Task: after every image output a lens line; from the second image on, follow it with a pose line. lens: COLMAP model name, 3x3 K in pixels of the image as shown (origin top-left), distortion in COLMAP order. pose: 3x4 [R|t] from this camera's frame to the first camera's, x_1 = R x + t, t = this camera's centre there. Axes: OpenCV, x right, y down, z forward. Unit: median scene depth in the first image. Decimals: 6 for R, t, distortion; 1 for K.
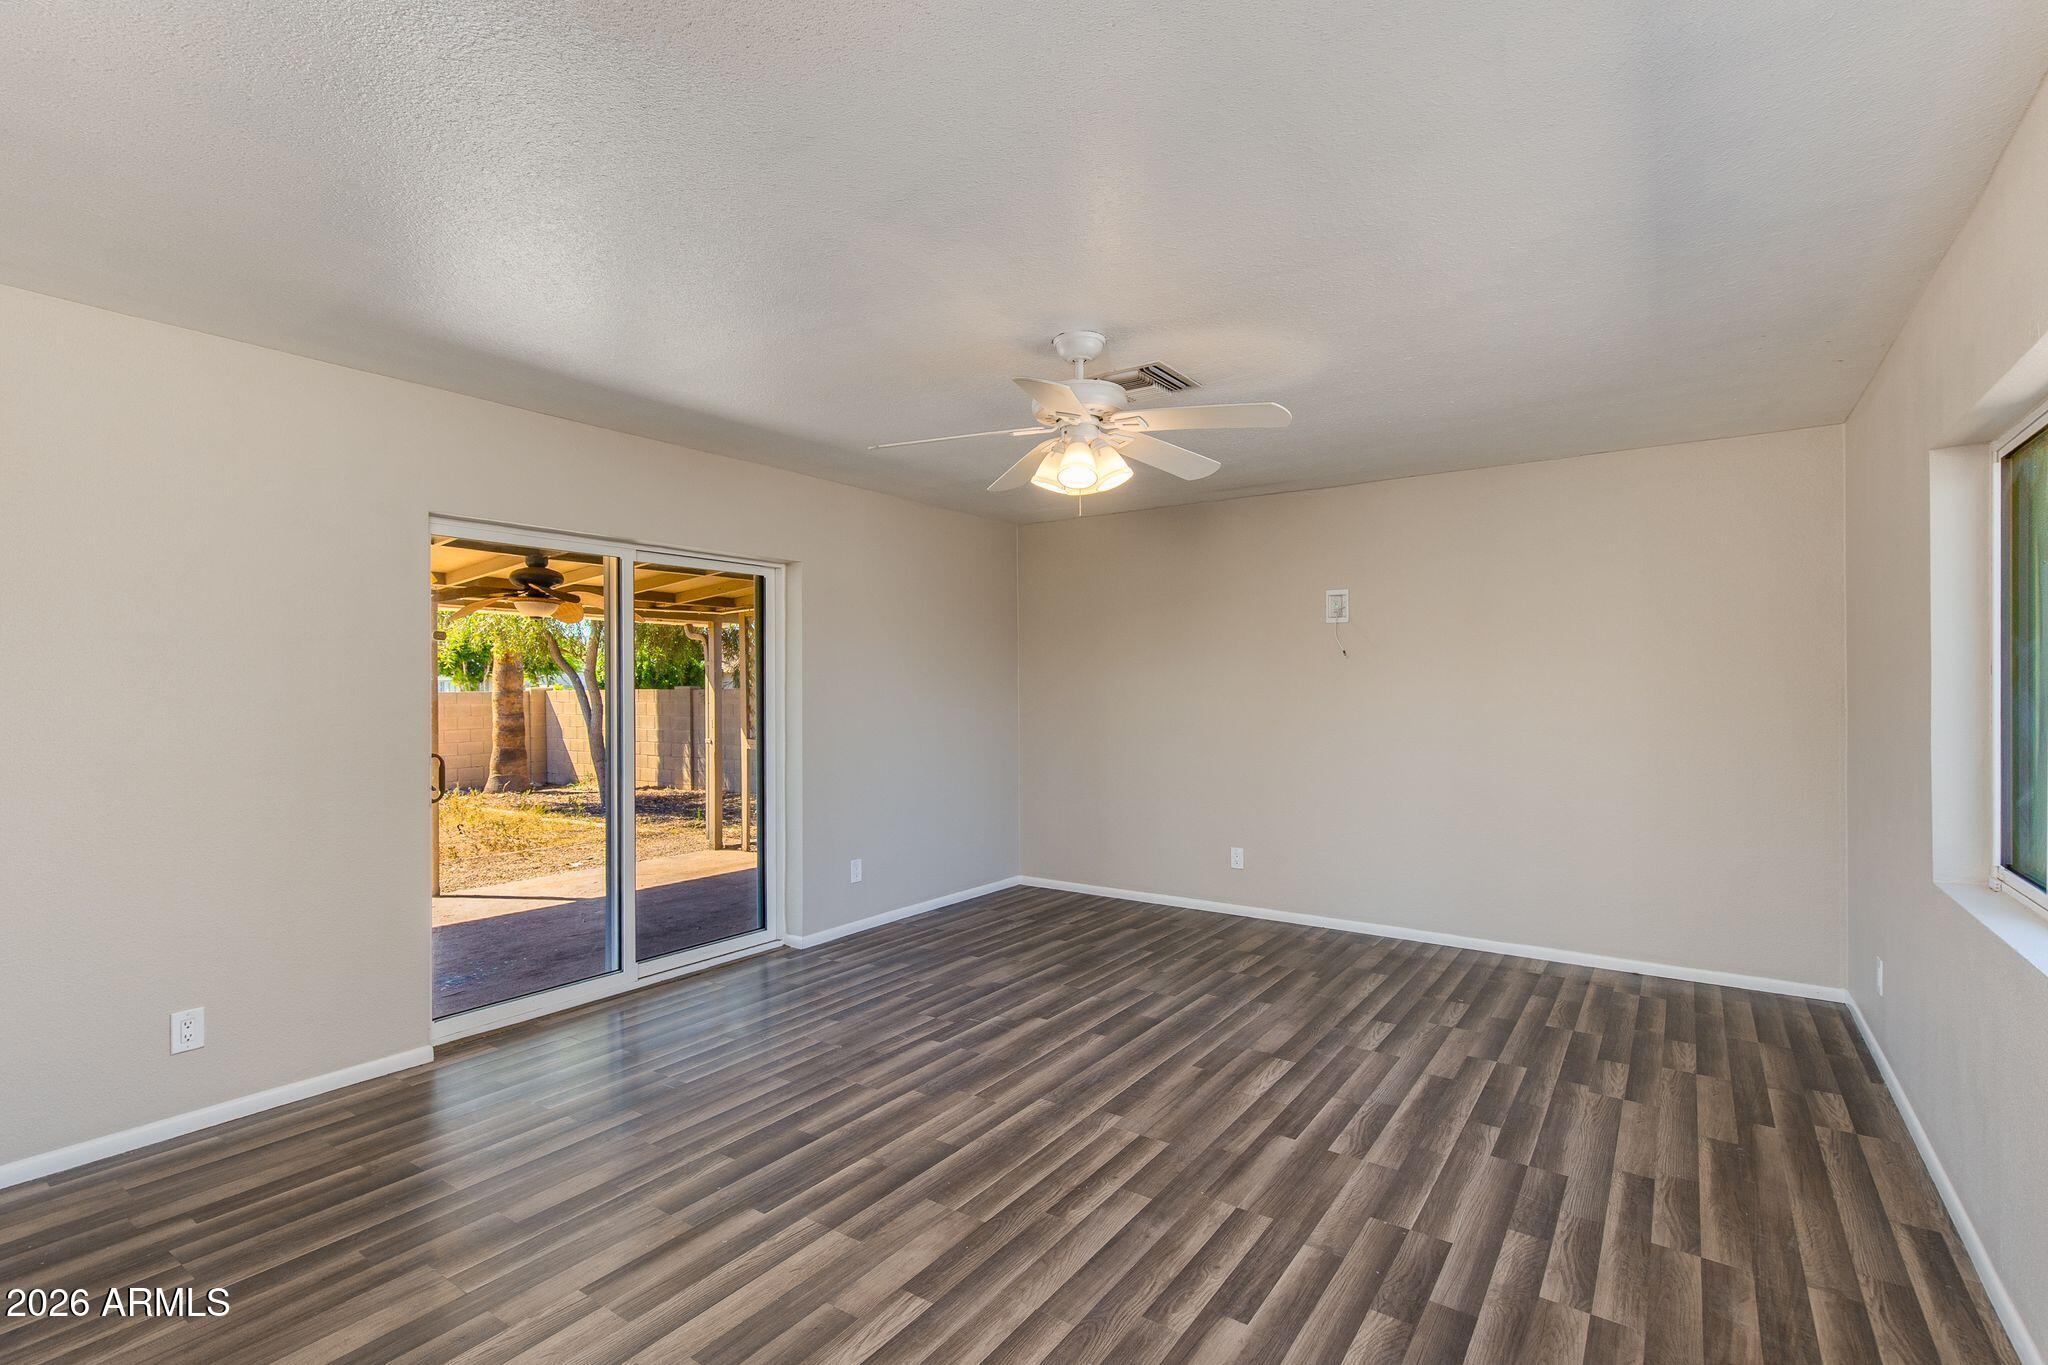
lens RADIAL K [[948.7, 0, 1015.5], [0, 948.7, 699.0], [0, 0, 1]] dist [0.007106, -0.001207]
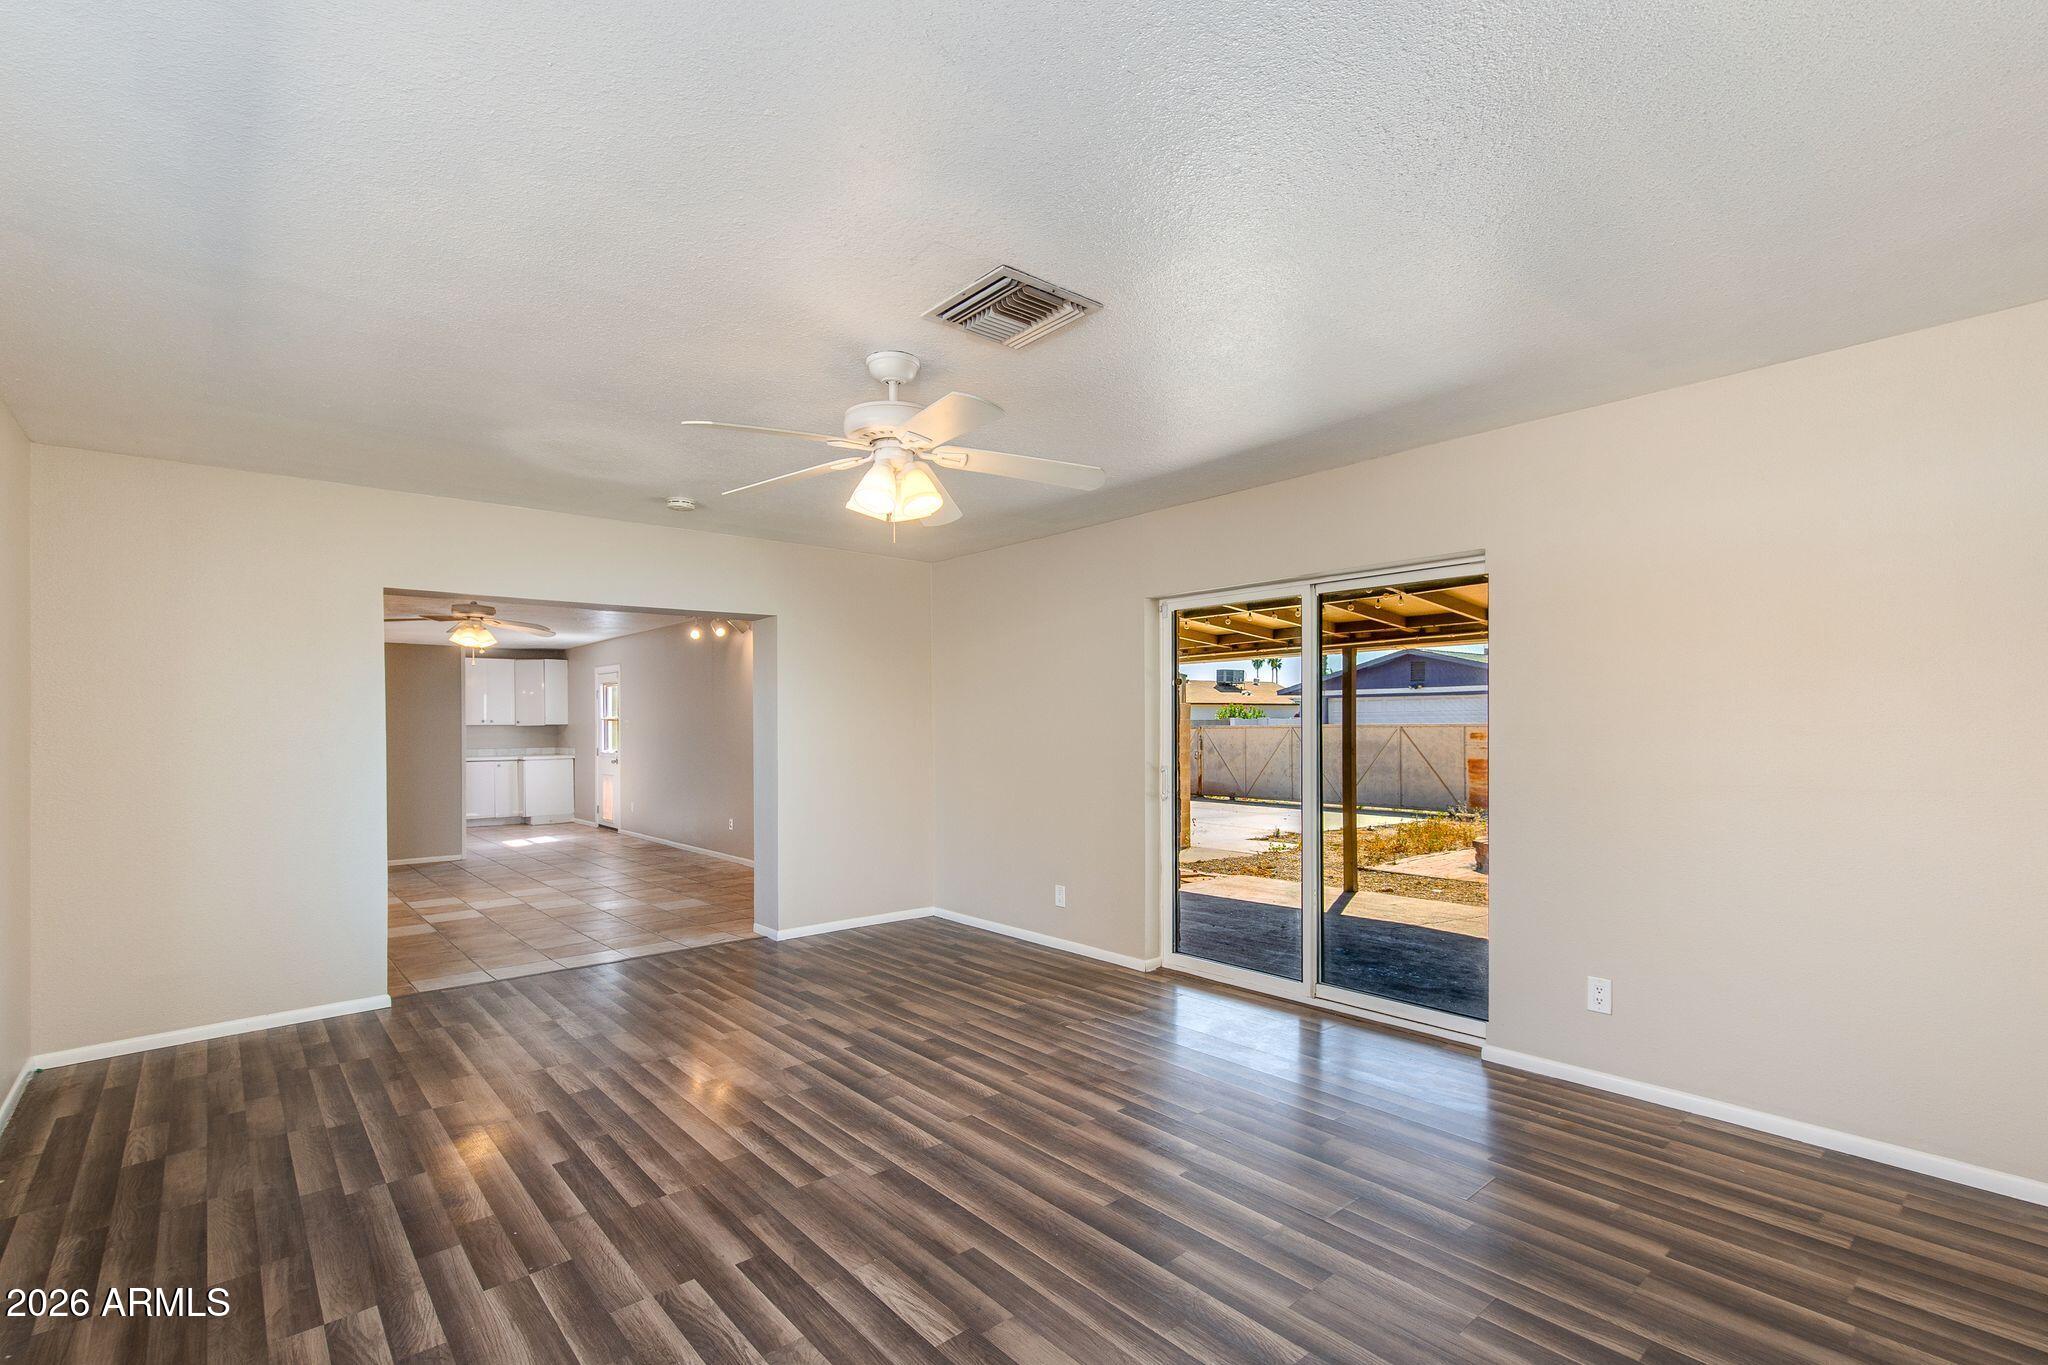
lens RADIAL K [[948.7, 0, 1032.4], [0, 948.7, 722.1], [0, 0, 1]] dist [0.007106, -0.001207]
pose [[-0.239744, 0.004789, -0.970824, 0.995986], [-0.002947, 0.999980, 0.005661, -0.013347], [0.970832, 0.004218, -0.239725, 1.395284]]
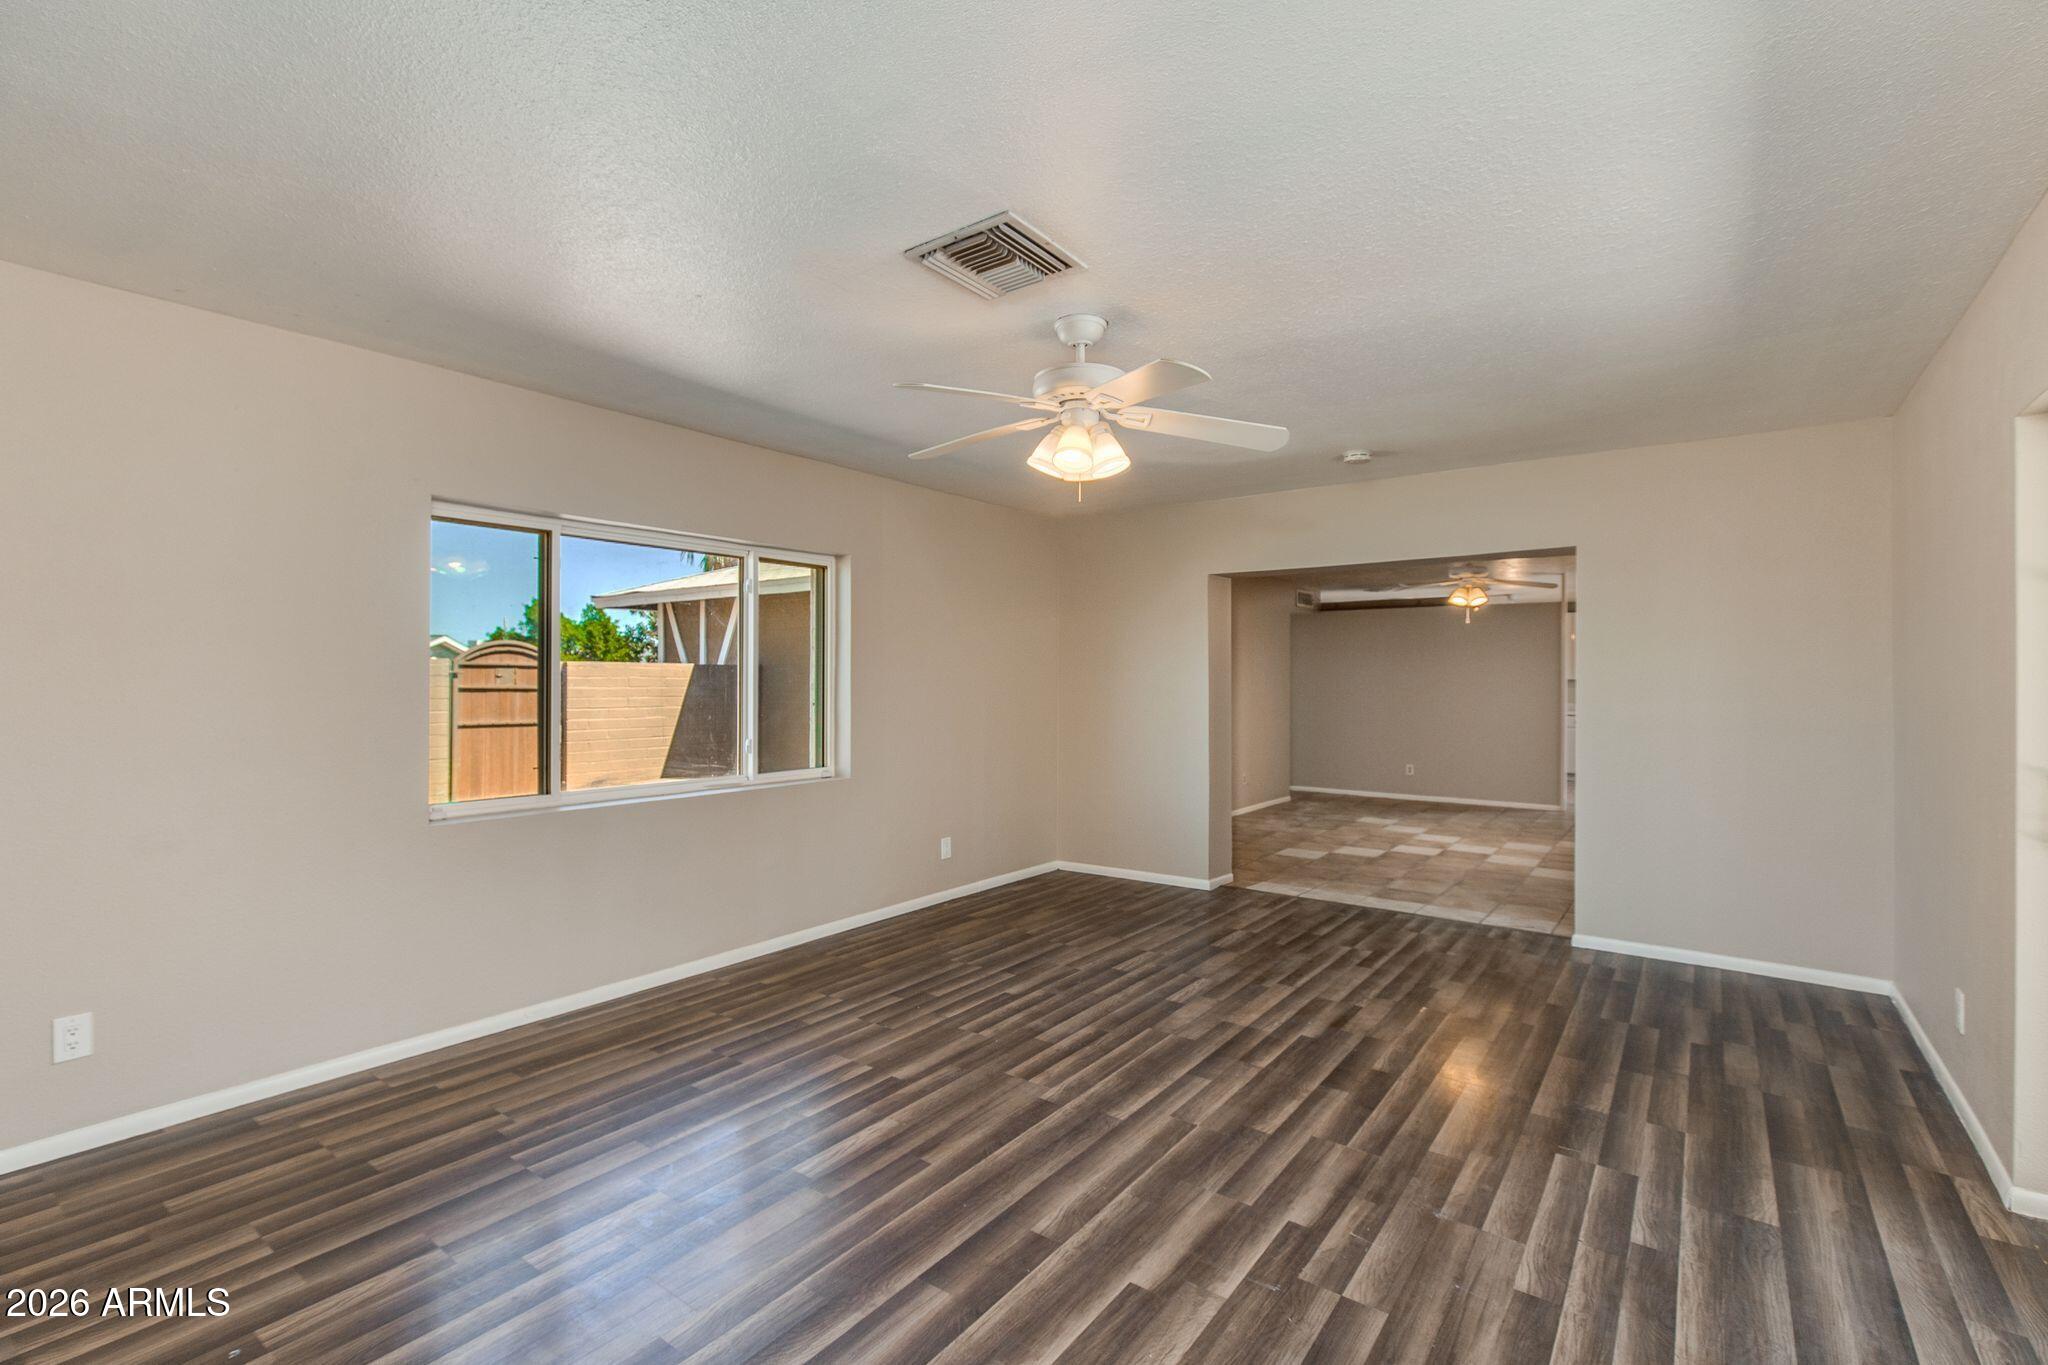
lens RADIAL K [[908.5, 0, 1005.7], [0, 908.5, 691.7], [0, 0, 1]] dist [-0.009180, -0.000271]
pose [[-0.999026, 0.000582, 0.044124, 0.107114], [0.001623, 0.999721, 0.023553, -0.017916], [-0.044098, 0.023602, -0.998748, 1.986544]]
